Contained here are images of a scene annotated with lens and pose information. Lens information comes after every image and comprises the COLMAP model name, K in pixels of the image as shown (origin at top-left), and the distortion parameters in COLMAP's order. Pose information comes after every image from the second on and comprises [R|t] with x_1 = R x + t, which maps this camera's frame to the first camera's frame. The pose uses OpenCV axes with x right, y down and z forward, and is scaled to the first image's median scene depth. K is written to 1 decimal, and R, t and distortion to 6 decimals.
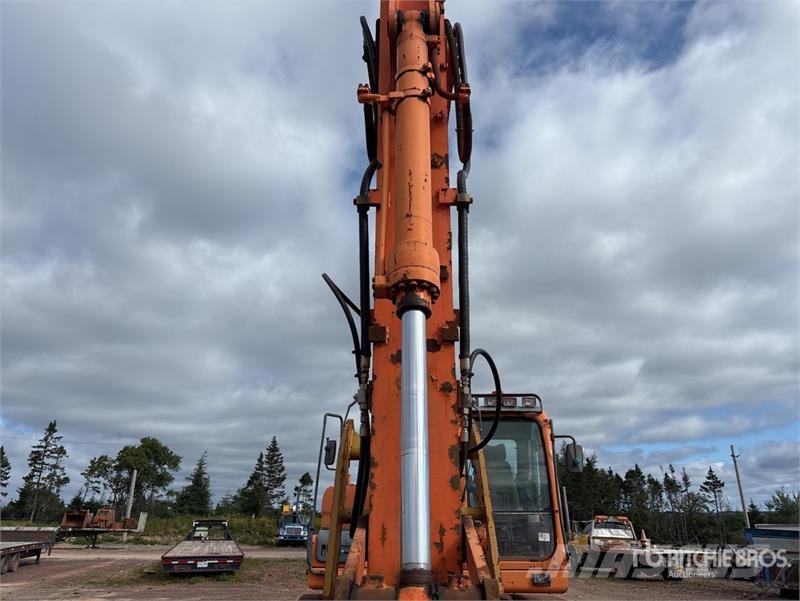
lens RADIAL K [[600.4, 0, 395.9], [0, 600.4, 309.6], [0, 0, 1]] dist [0.073756, -0.079731]
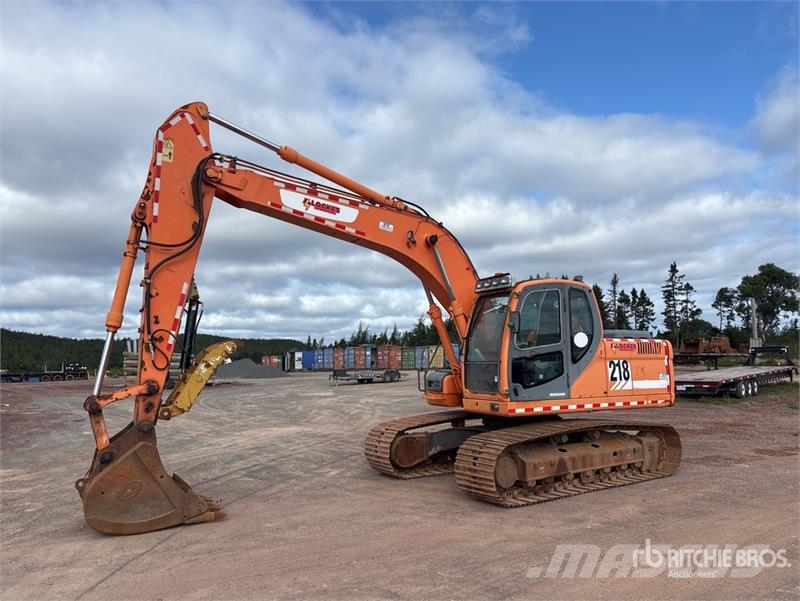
lens RADIAL K [[602.8, 0, 403.3], [0, 602.8, 297.6], [0, 0, 1]] dist [0.061547, -0.080593]
pose [[0.508107, -0.099583, -0.855518, 0.134804], [0.314858, 0.946020, 0.076883, 0.002885], [0.801681, -0.308431, 0.512033, 0.019141]]
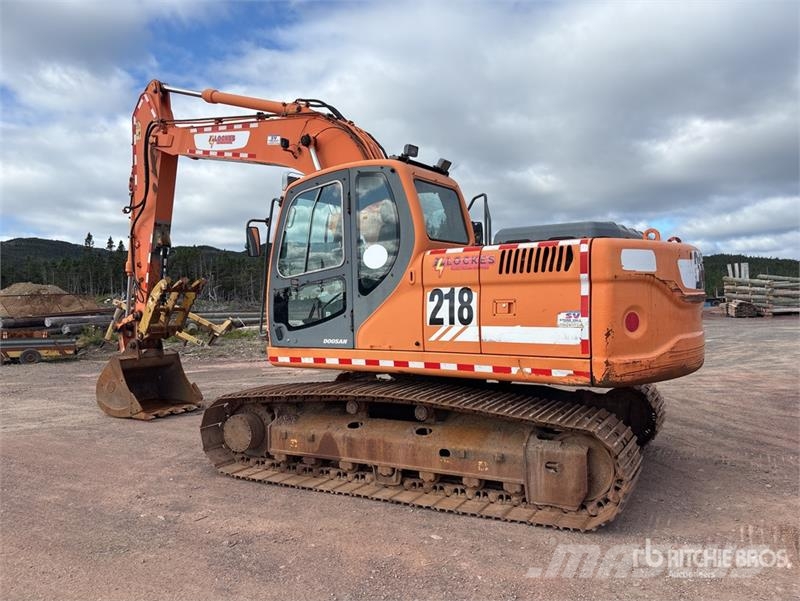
lens RADIAL K [[602.3, 0, 396.6], [0, 602.3, 303.8], [0, 0, 1]] dist [0.063688, -0.079058]
pose [[-0.544493, 0.014867, -0.838633, 0.102246], [0.313537, 0.930968, -0.187064, 0.063353], [0.777960, -0.364797, -0.511567, 0.175724]]
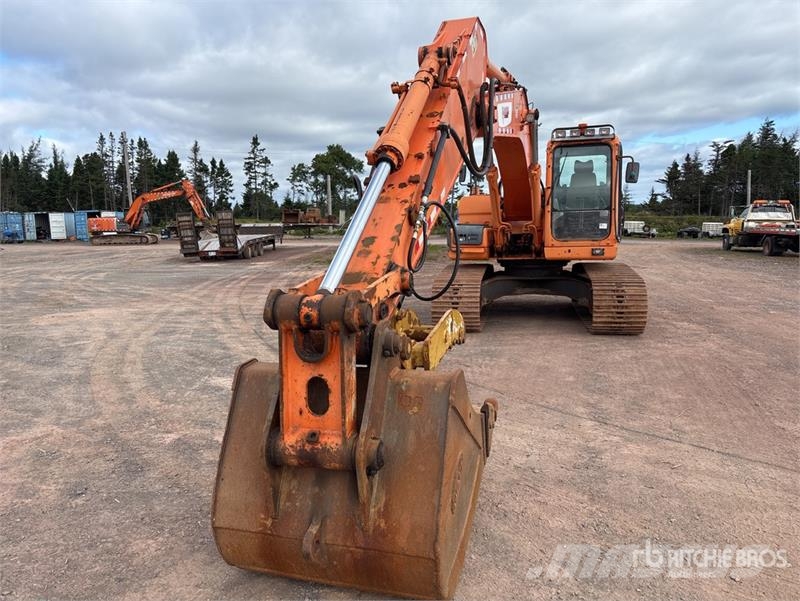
lens RADIAL K [[602.3, 0, 396.6], [0, 602.3, 303.8], [0, 0, 1]] dist [0.063688, -0.079058]
pose [[0.959872, 0.013024, -0.280135, 0.017984], [0.119343, 0.884983, 0.450069, -0.018656], [0.253777, -0.465440, 0.847917, -0.047826]]
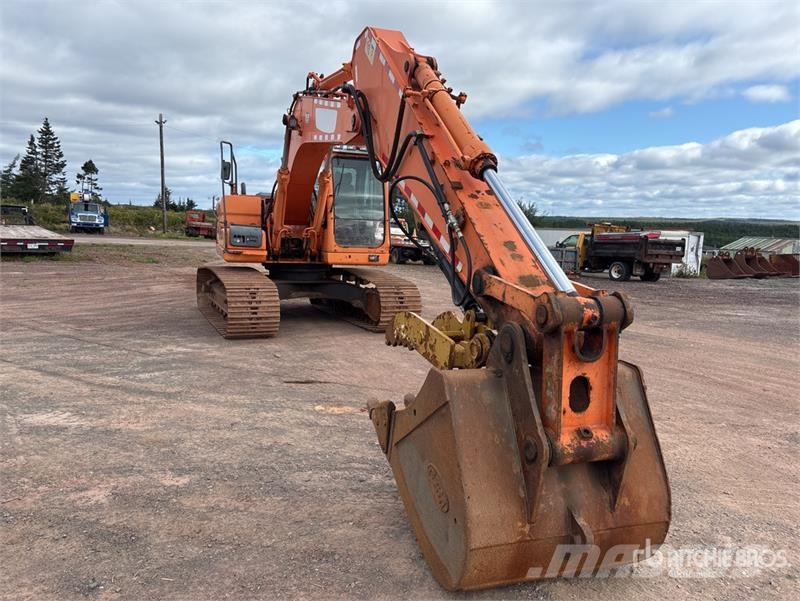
lens RADIAL K [[600.4, 0, 395.9], [0, 600.4, 309.6], [0, 0, 1]] dist [0.073756, -0.079731]
pose [[0.939926, -0.016292, 0.340989, -0.026921], [-0.145968, 0.883765, 0.444581, -0.017770], [-0.308597, -0.467647, 0.828296, -0.046003]]
